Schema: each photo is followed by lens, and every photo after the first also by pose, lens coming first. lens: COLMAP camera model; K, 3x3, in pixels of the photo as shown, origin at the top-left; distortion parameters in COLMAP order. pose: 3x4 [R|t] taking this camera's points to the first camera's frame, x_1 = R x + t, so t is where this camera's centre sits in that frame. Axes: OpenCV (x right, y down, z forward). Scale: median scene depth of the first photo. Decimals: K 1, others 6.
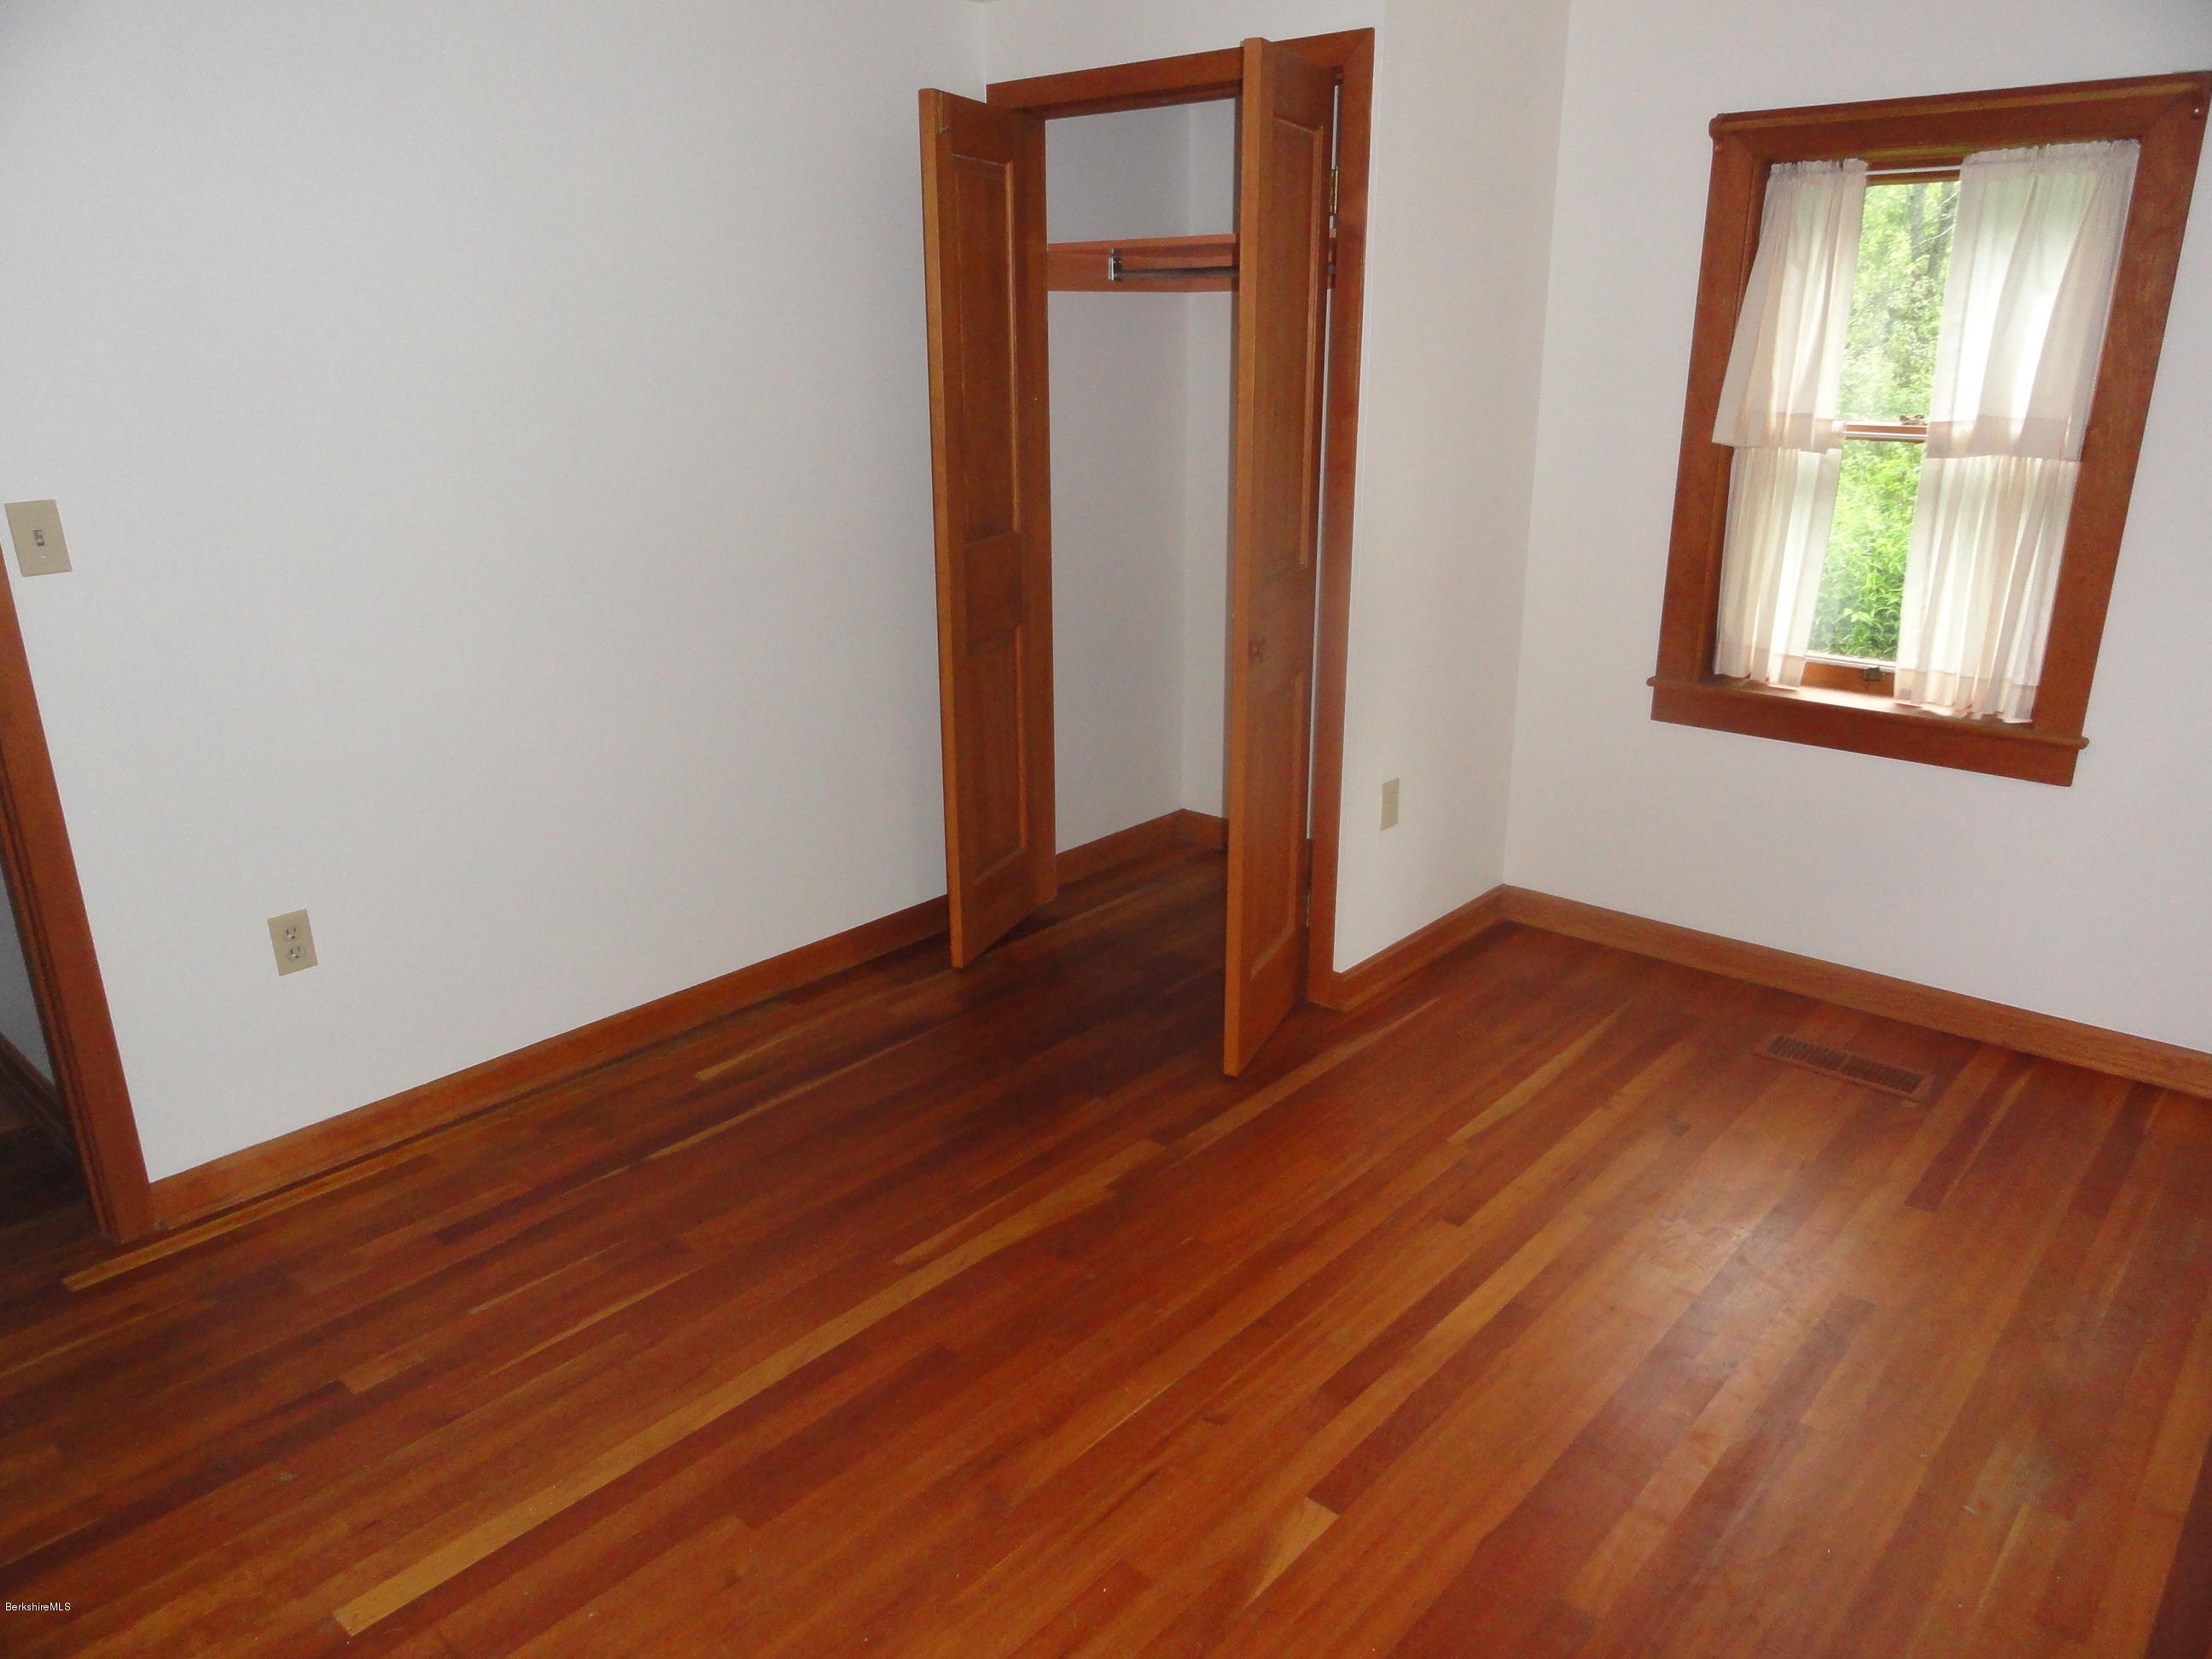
lens RADIAL K [[1553.2, 0, 1106.0], [0, 1553.2, 829.5], [0, 0, 1]] dist [-0.003057, -0.002110]
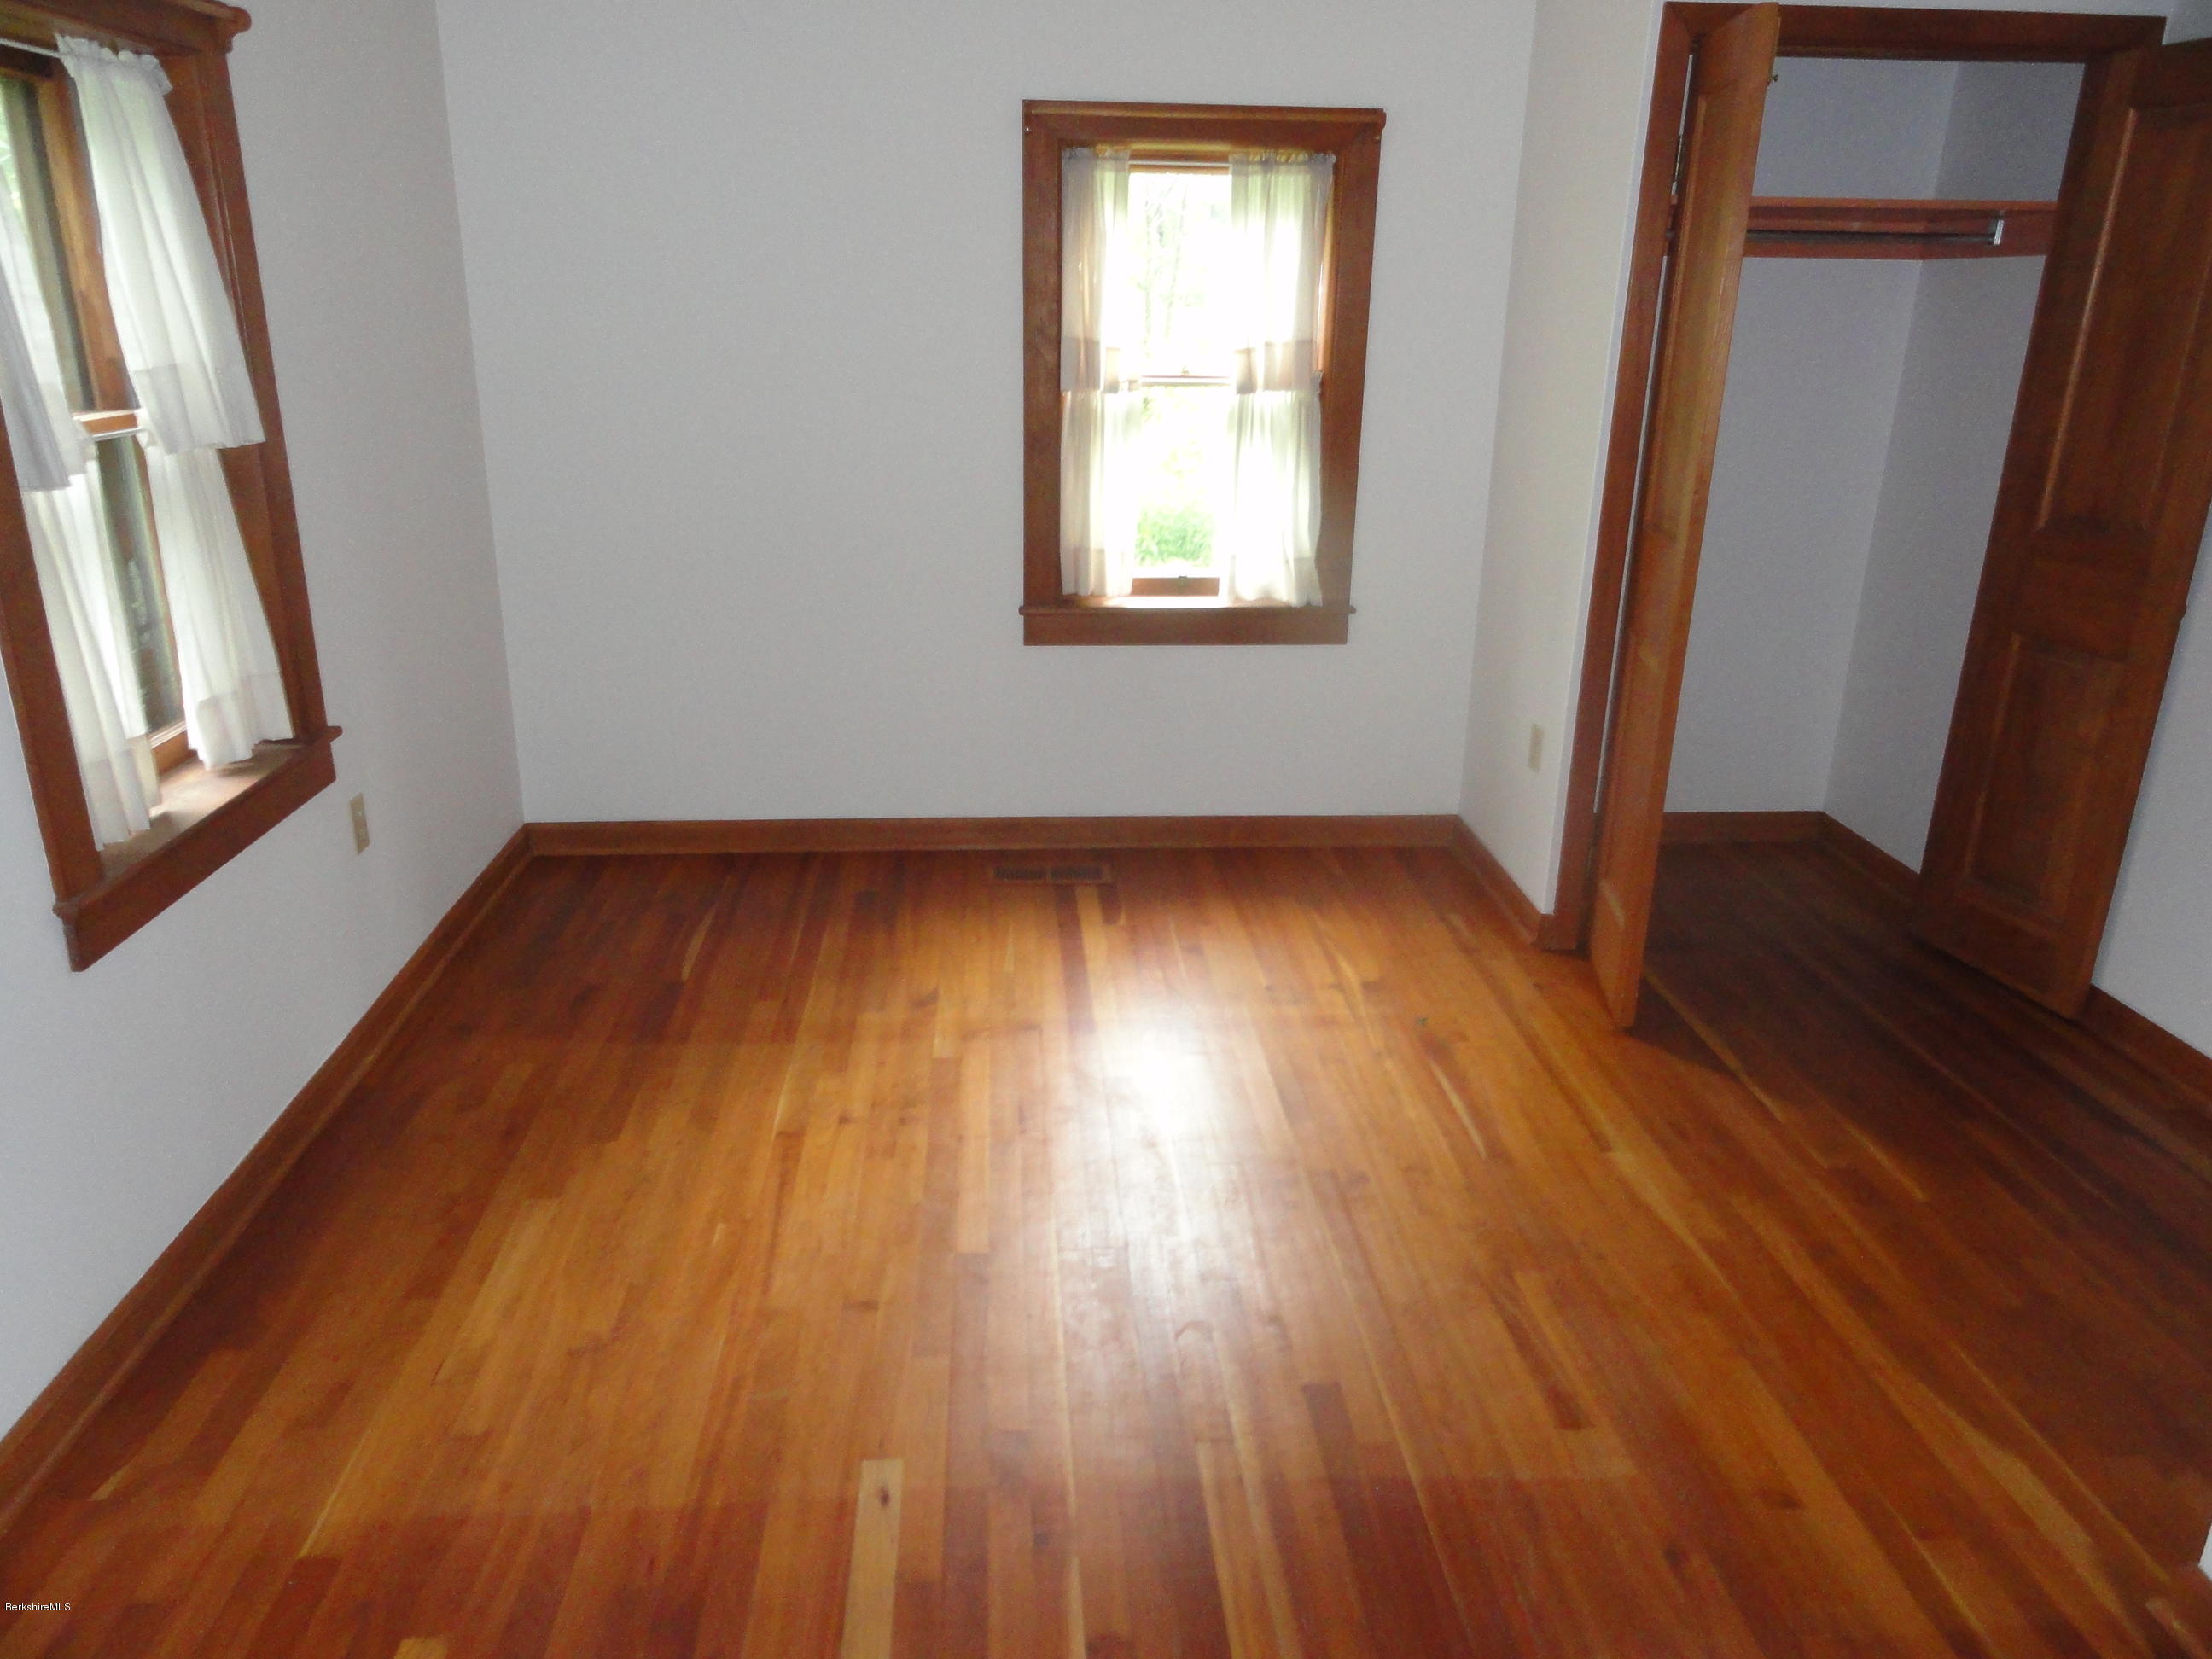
lens RADIAL K [[1553.2, 0, 1106.0], [0, 1553.2, 829.5], [0, 0, 1]] dist [-0.003057, -0.002110]
pose [[0.705668, -0.215335, 0.675029, -0.440560], [0.203099, 0.974196, 0.098452, -0.044218], [-0.678810, 0.067623, 0.731193, 0.171761]]
